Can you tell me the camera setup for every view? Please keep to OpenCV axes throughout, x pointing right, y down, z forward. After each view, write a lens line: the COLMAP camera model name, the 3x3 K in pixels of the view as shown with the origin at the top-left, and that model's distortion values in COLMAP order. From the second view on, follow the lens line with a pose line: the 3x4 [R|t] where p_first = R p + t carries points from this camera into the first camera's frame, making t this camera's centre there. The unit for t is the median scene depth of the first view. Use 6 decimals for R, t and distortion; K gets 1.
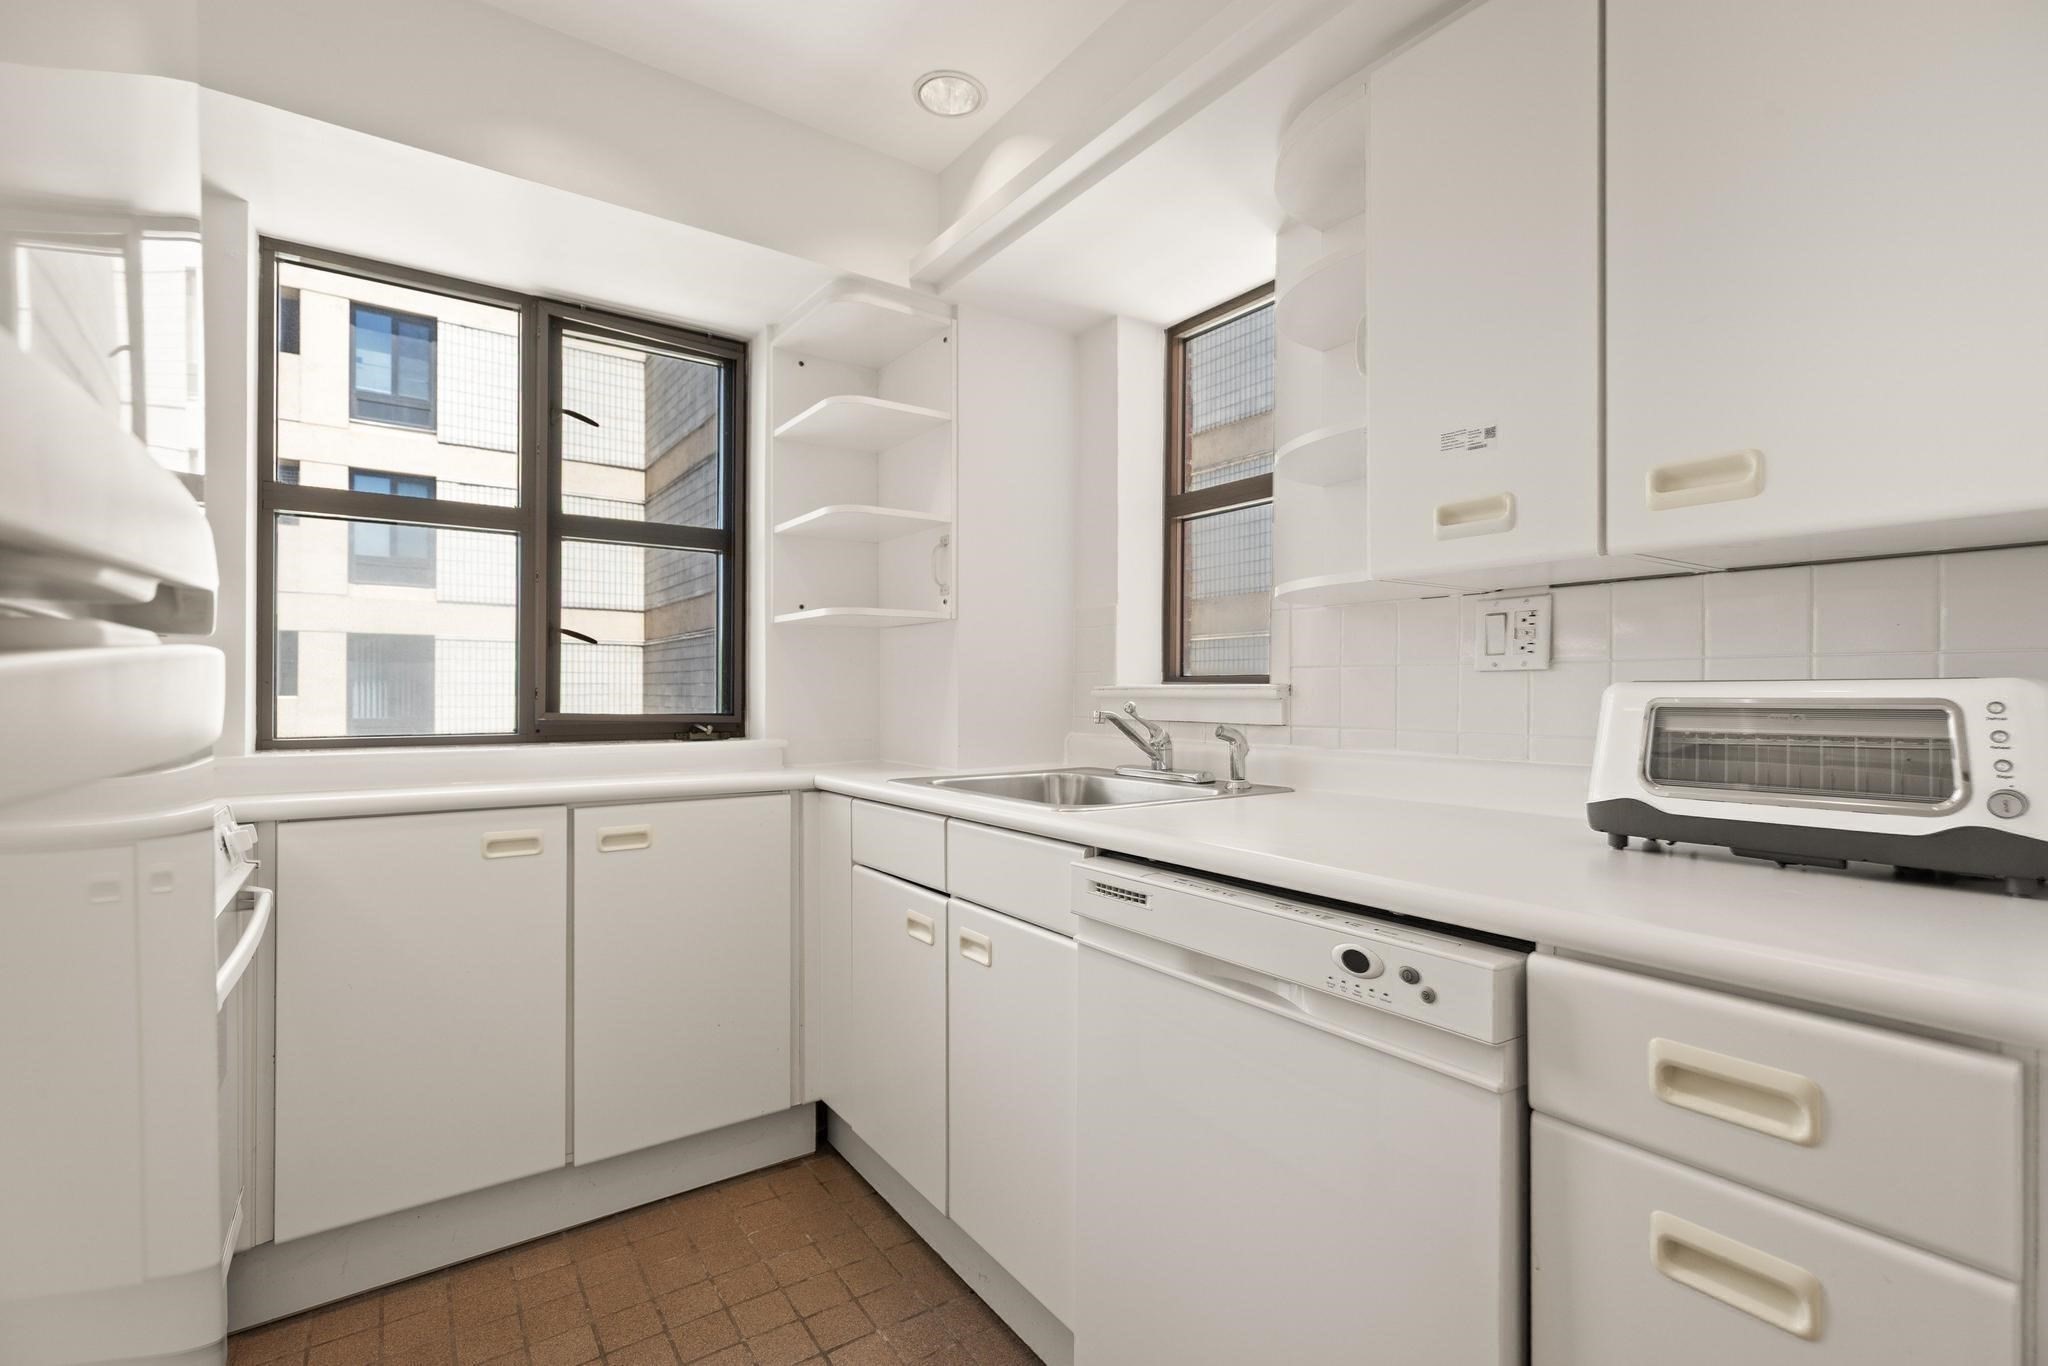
lens RADIAL K [[922.1, 0, 1024.0], [0, 922.1, 683.0], [0, 0, 1]] dist [0.002259, 0.001395]
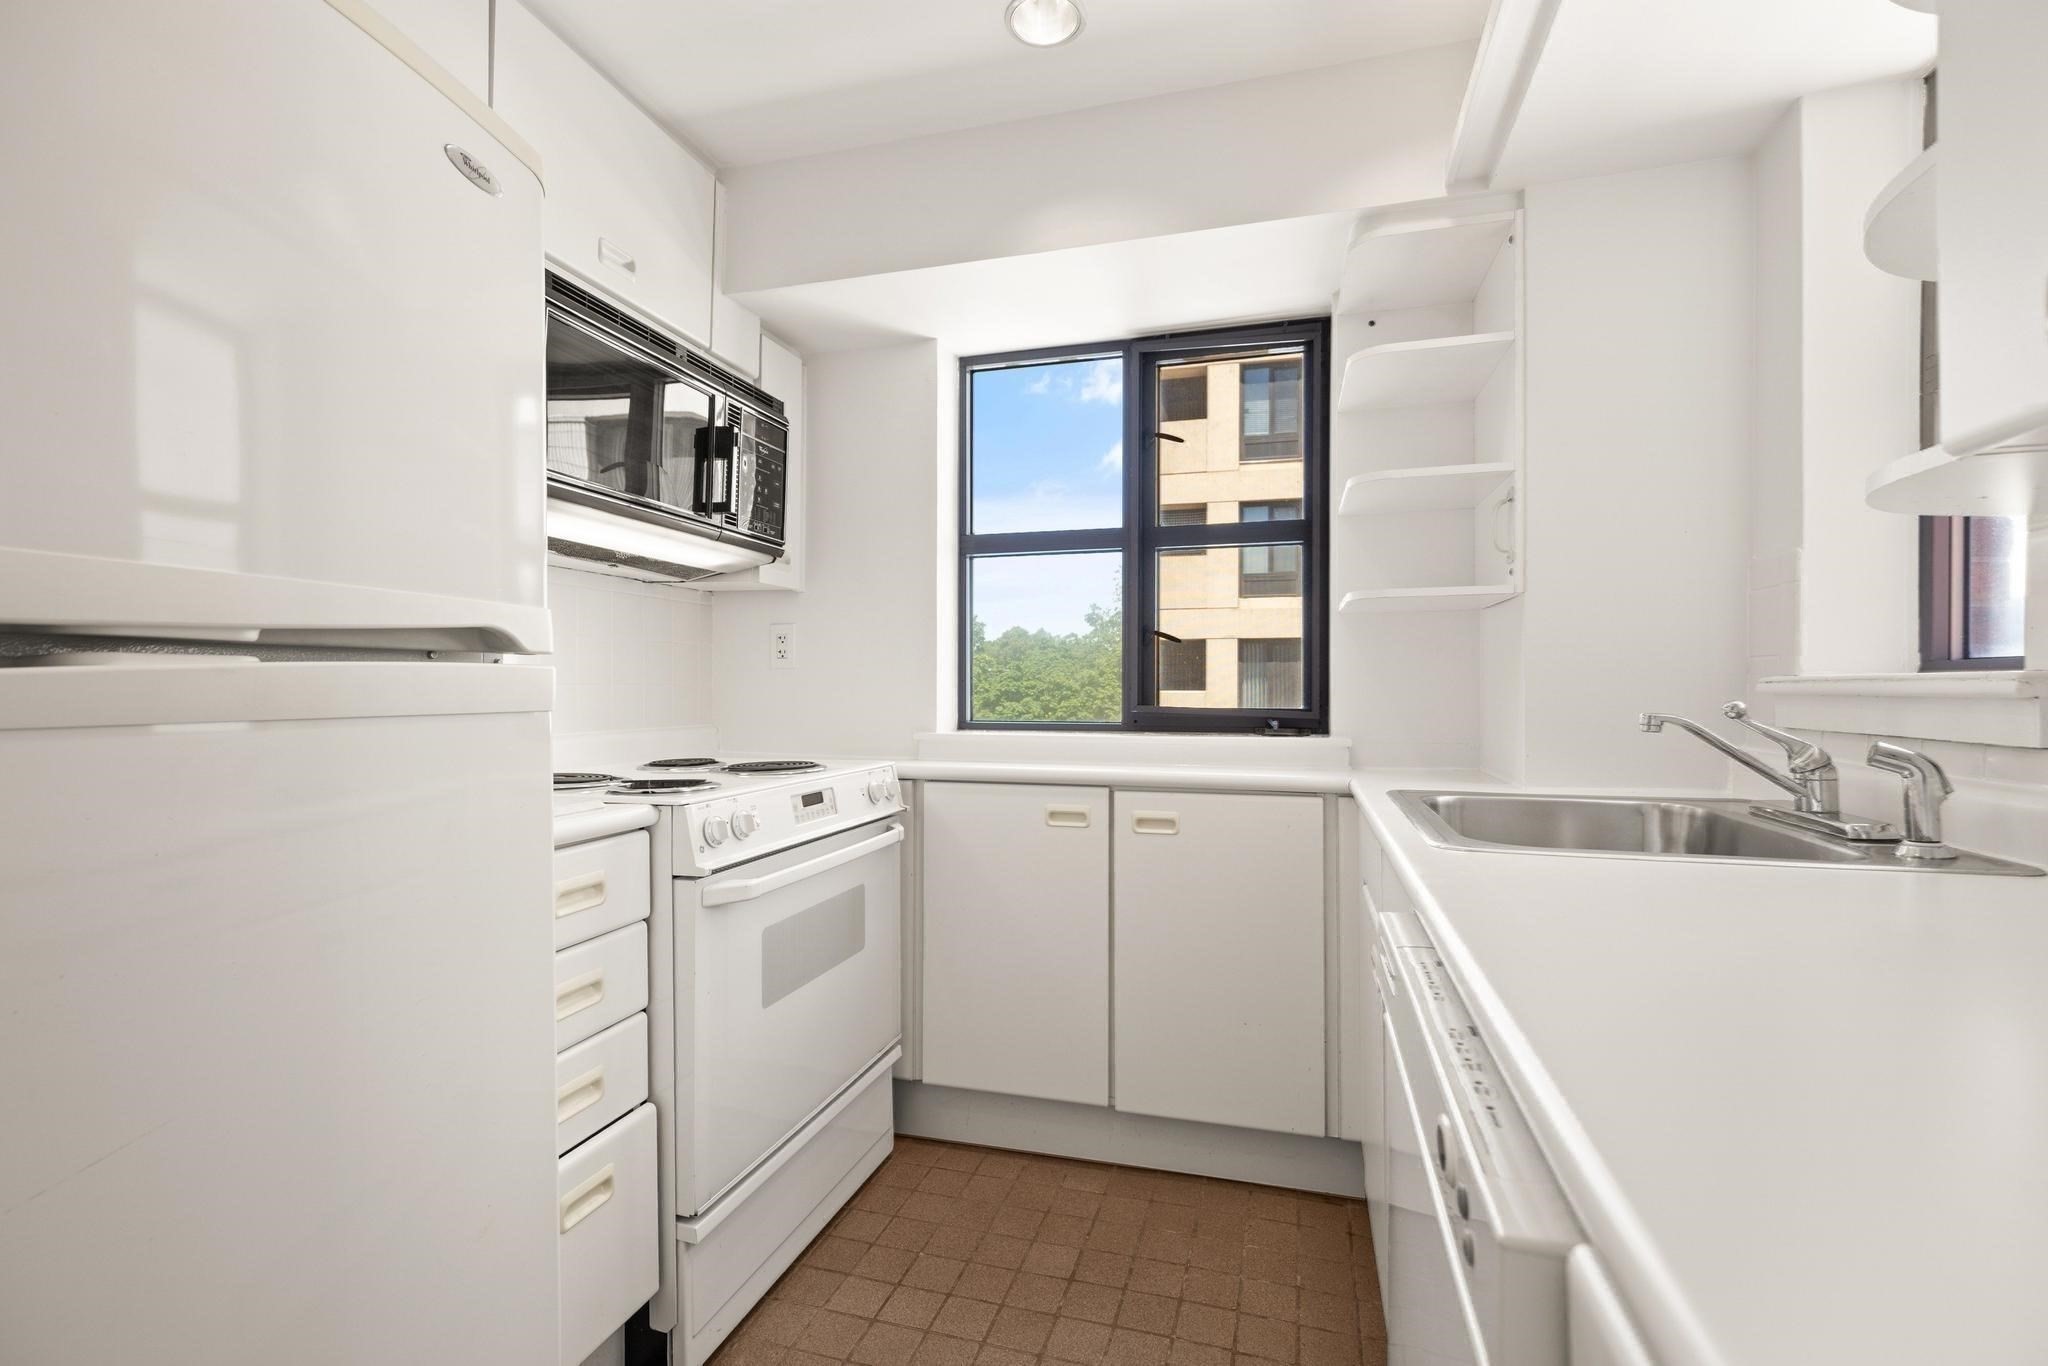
lens RADIAL K [[922.8, 0, 1024.0], [0, 922.8, 683.0], [0, 0, 1]] dist [0.014457, -0.000421]
pose [[0.630181, -0.004368, -0.776436, 0.275368], [0.007385, 0.999973, 0.000369, 0.003316], [0.776413, -0.005966, 0.630196, 0.180945]]
